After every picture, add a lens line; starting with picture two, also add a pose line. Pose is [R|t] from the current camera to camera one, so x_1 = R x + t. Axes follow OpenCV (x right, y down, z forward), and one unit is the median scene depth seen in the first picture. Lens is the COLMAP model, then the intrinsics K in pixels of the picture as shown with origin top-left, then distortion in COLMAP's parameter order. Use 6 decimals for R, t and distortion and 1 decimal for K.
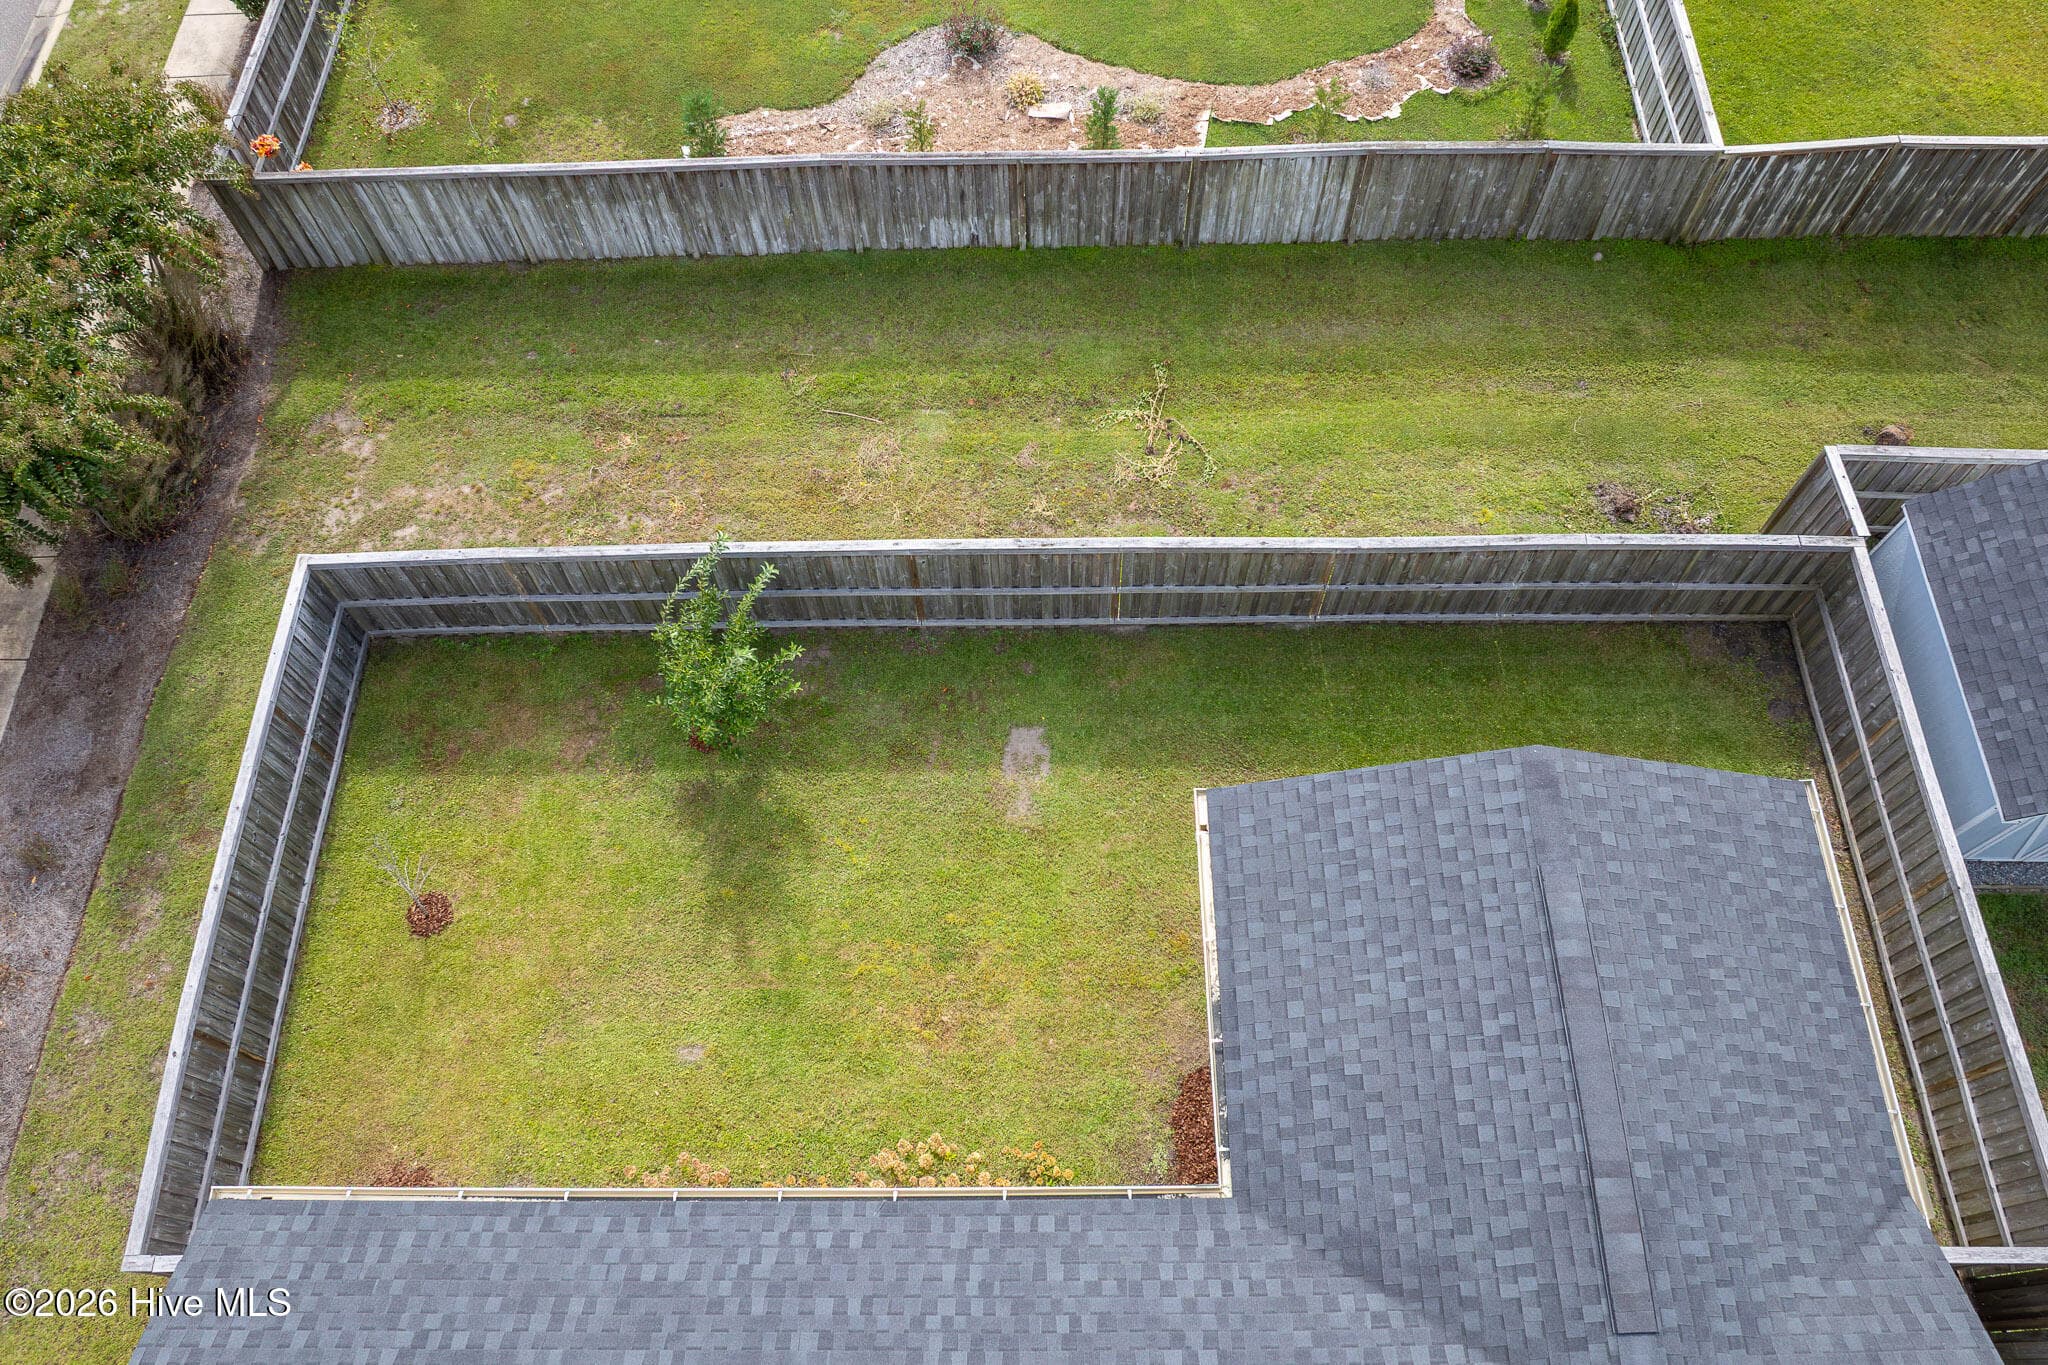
lens RADIAL K [[1437.5, 0, 1024.0], [0, 1437.5, 682.5], [0, 0, 1]] dist [-0.033374, -0.001794]
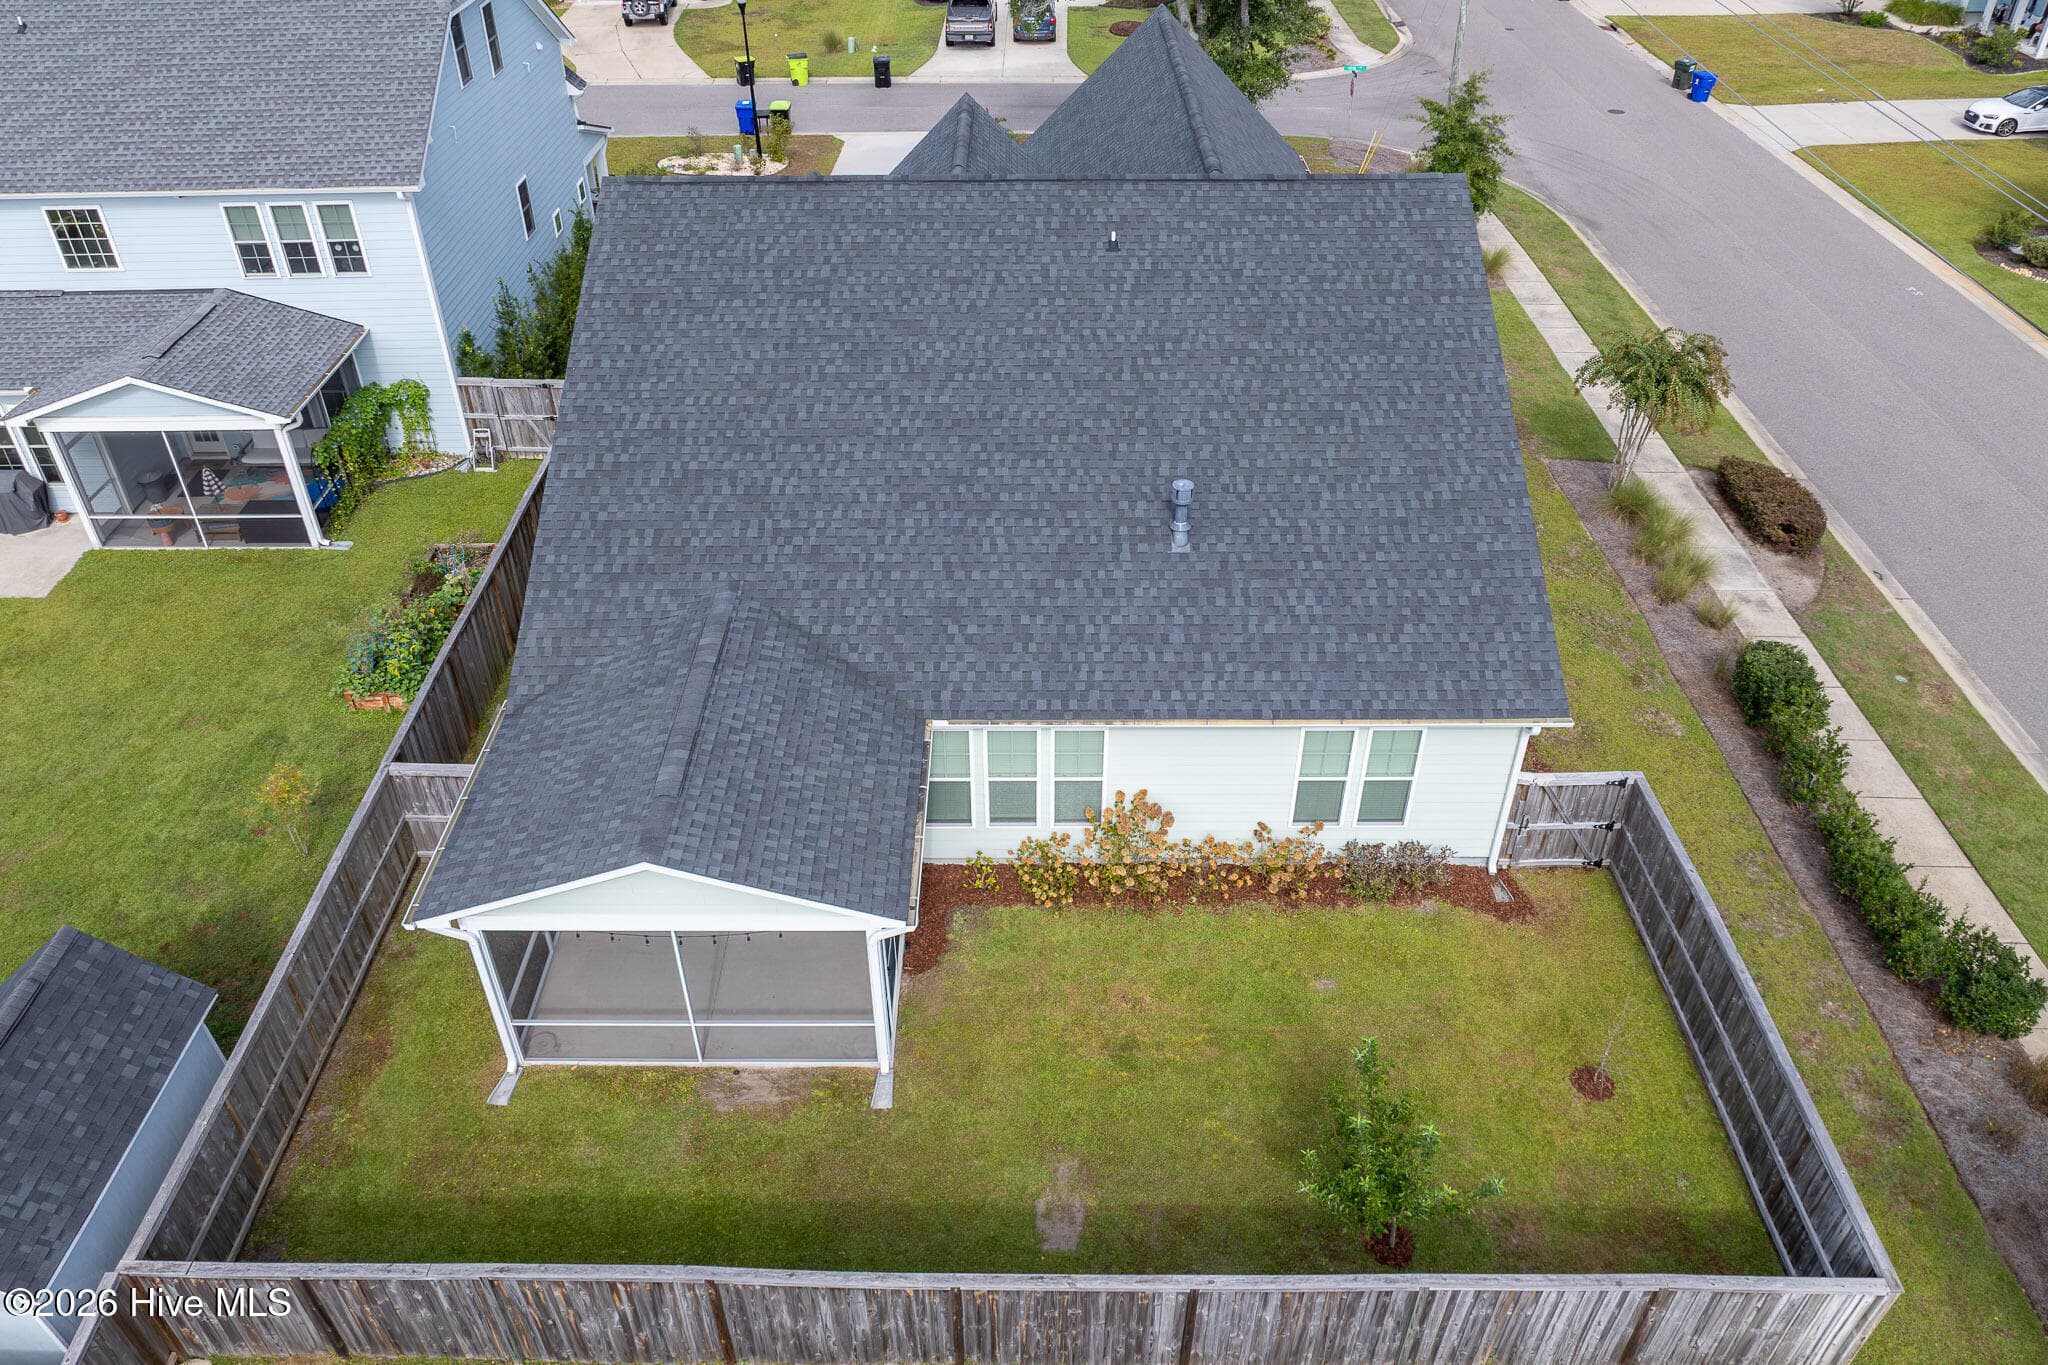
lens RADIAL K [[1437.5, 0, 1024.0], [0, 1437.5, 682.5], [0, 0, 1]] dist [-0.033374, -0.001794]
pose [[-0.999792, 0.012270, 0.016299, 0.008160], [0.013835, -0.179372, 0.983684, -1.151029], [0.014994, 0.983705, 0.179165, 0.633757]]
